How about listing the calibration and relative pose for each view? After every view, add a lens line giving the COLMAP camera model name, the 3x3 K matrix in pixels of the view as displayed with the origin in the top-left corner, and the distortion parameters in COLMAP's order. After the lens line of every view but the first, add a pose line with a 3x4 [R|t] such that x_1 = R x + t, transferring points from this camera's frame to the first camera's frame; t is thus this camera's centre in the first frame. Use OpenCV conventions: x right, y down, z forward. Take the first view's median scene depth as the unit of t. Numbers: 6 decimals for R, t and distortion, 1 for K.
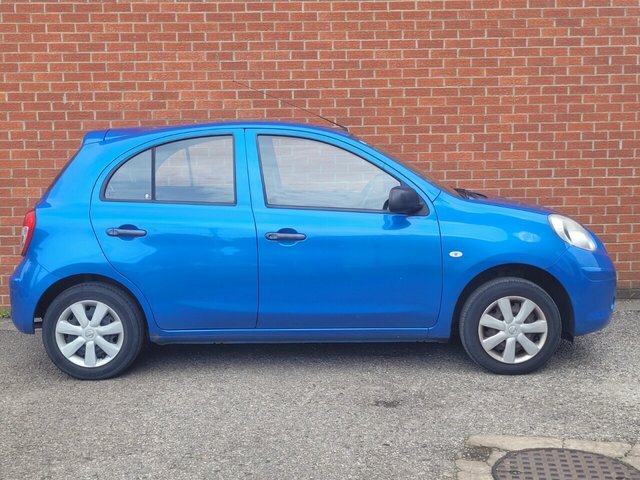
lens RADIAL K [[836.2, 0, 317.0], [0, 836.2, 235.7], [0, 0, 1]] dist [0.037911, 0.000000]
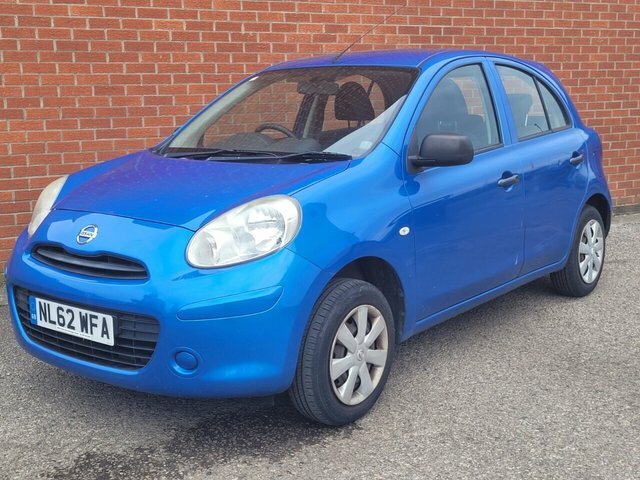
lens RADIAL K [[836.2, 0, 320.7], [0, 836.2, 239.5], [0, 0, 1]] dist [0.037911, 0.000000]
pose [[0.903415, -0.075239, 0.422114, -0.635902], [0.045543, 0.995753, 0.080015, 0.000239], [-0.426342, -0.053063, 0.903004, 0.103459]]
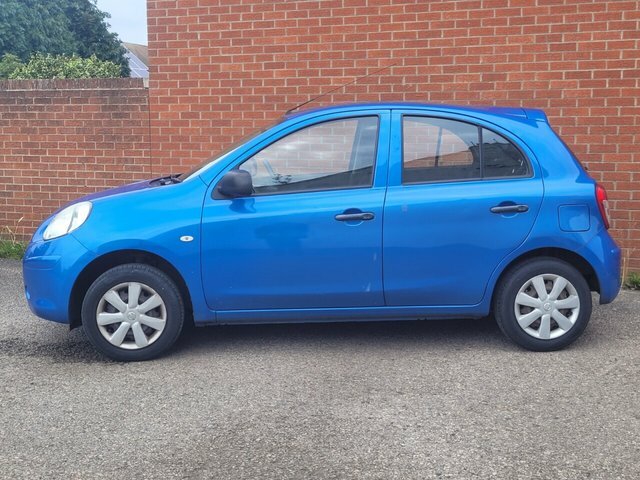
lens RADIAL K [[836.2, 0, 319.5], [0, 836.2, 237.7], [0, 0, 1]] dist [0.037911, 0.000000]
pose [[0.921508, 0.064200, -0.383017, 0.036707], [-0.050750, 0.997691, 0.045128, -0.000082], [0.385030, -0.022147, 0.922638, -0.076205]]
